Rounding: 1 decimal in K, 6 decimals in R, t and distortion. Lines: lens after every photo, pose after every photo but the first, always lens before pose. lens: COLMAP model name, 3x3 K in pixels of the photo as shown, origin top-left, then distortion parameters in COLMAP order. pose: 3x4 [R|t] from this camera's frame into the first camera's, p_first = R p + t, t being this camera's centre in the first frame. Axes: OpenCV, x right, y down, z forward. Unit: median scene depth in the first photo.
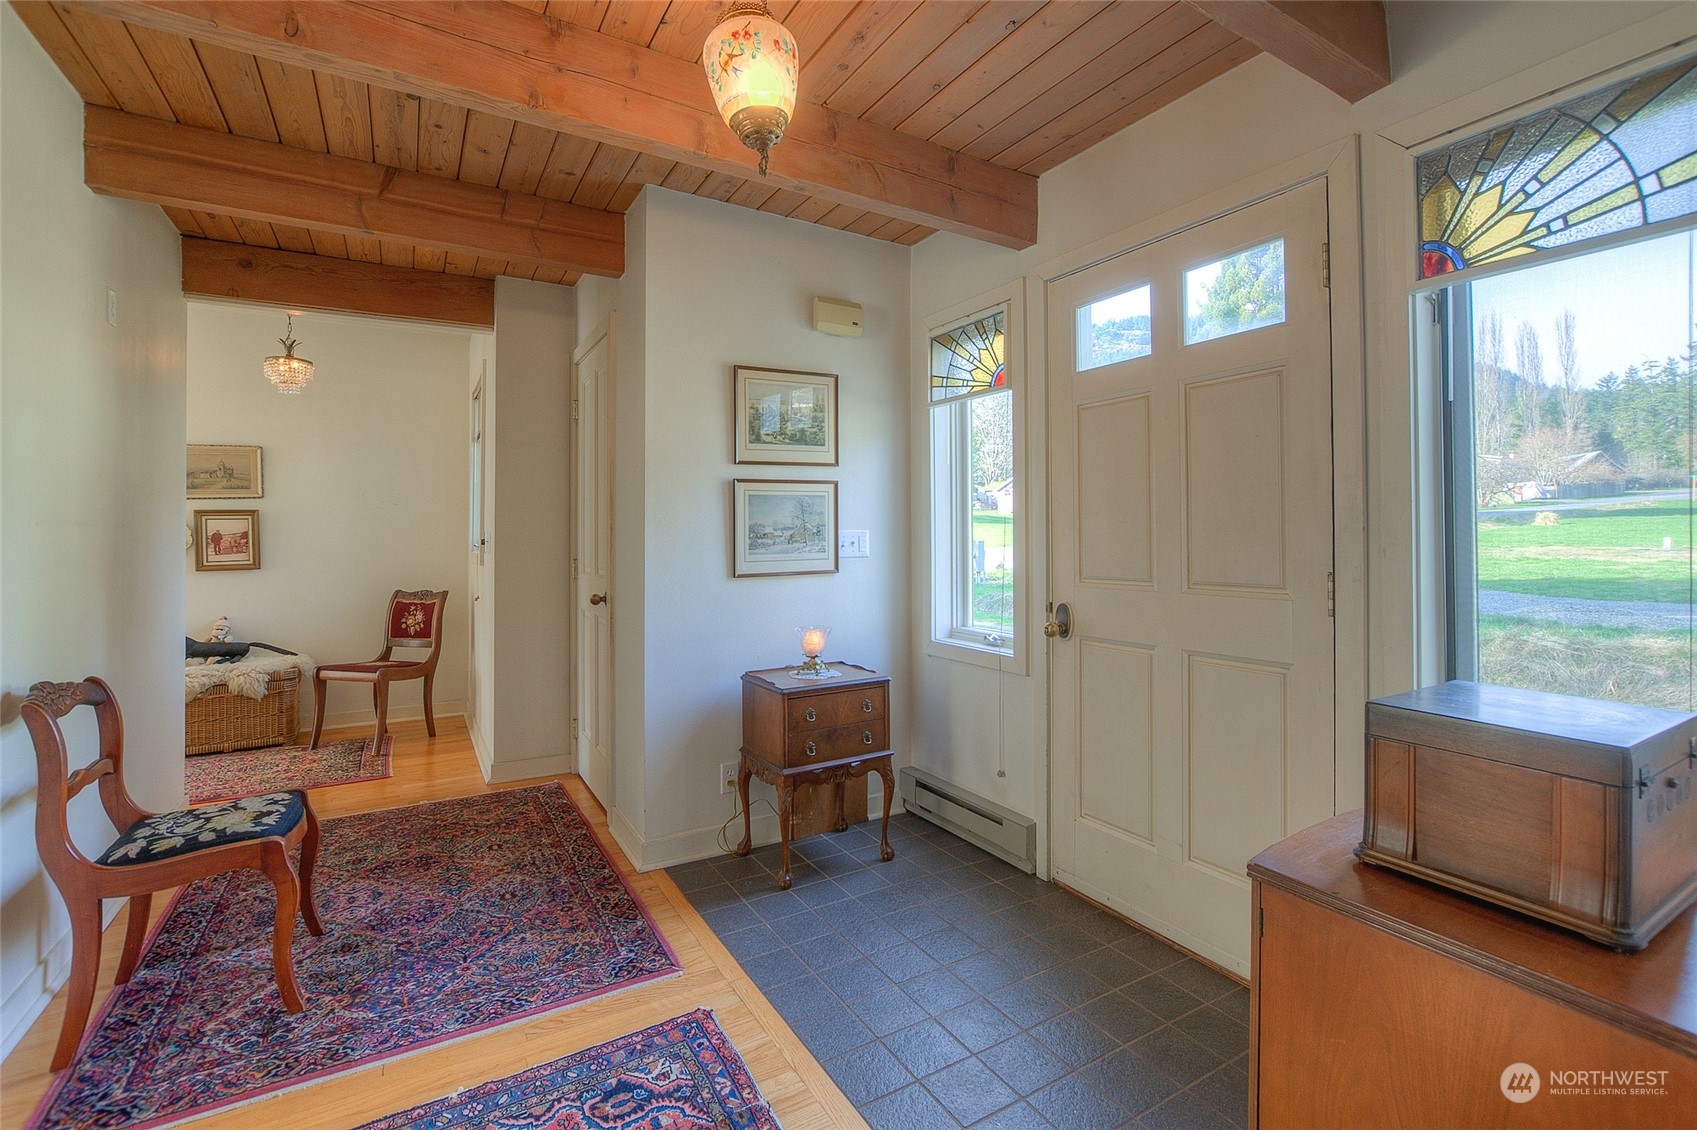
lens RADIAL K [[755.2, 0, 852.1], [0, 755.2, 527.6], [0, 0, 1]] dist [-0.027725, 0.008130]
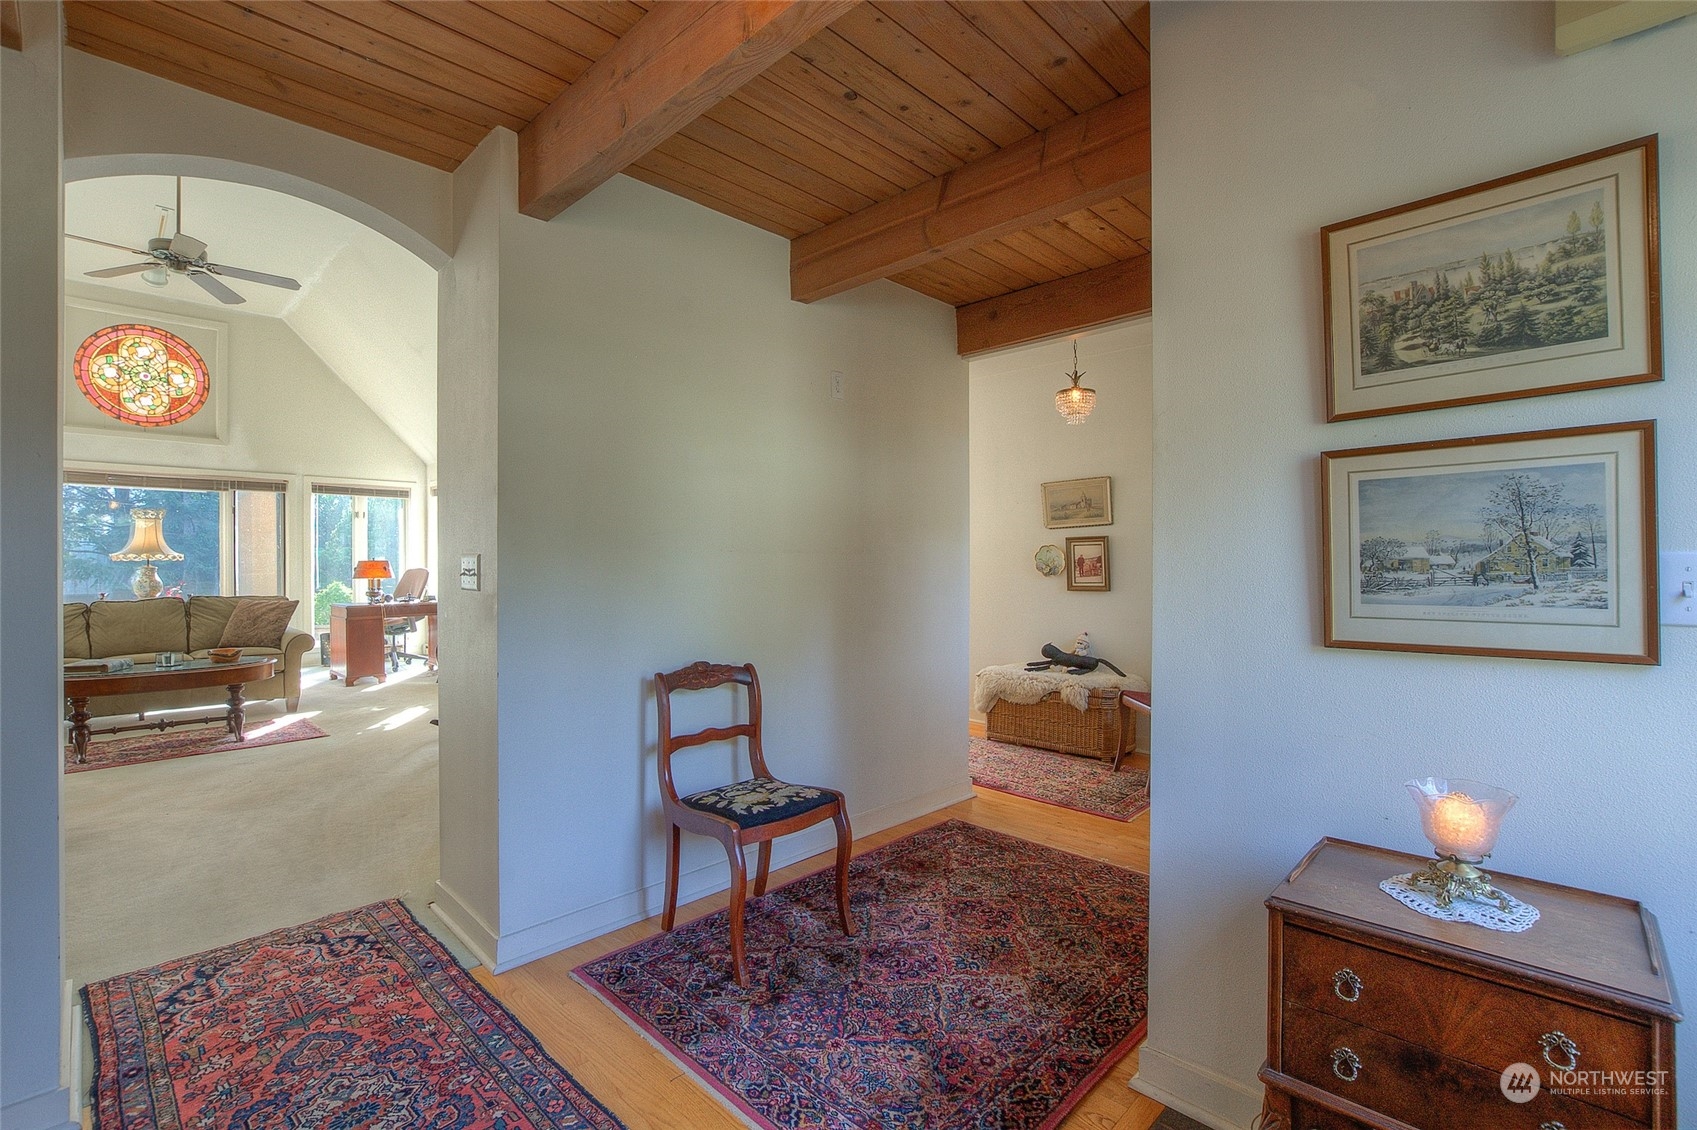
lens RADIAL K [[761.7, 0, 848.5], [0, 761.7, 565.0], [0, 0, 1]] dist [-0.011771, 0.000020]
pose [[0.254312, 0.009790, -0.967073, 0.289350], [0.008577, 0.999887, 0.012378, 0.002292], [0.967084, -0.011442, 0.254199, 0.627691]]
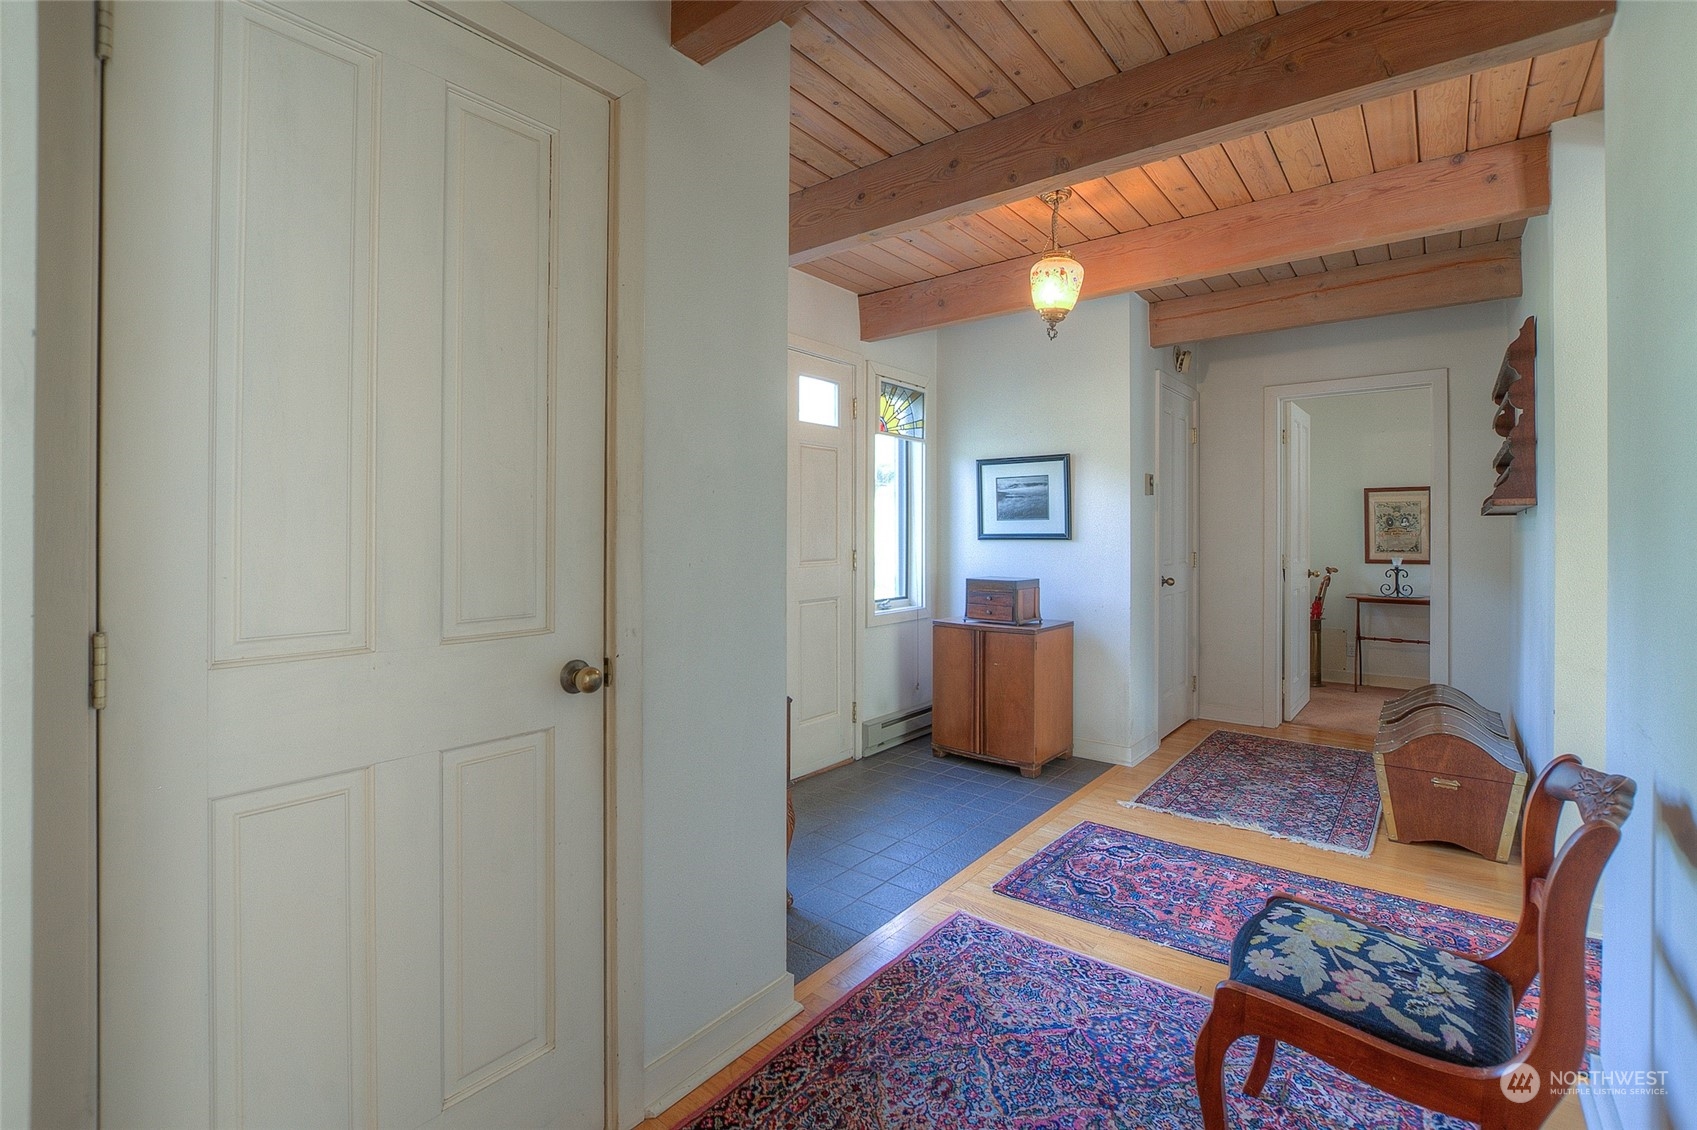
lens RADIAL K [[755.2, 0, 852.1], [0, 755.2, 527.6], [0, 0, 1]] dist [-0.027725, 0.008130]
pose [[-0.352625, 0.003683, 0.935757, -1.000895], [-0.013431, 0.999869, -0.008996, 0.011171], [-0.935668, -0.015741, -0.352530, 1.256951]]
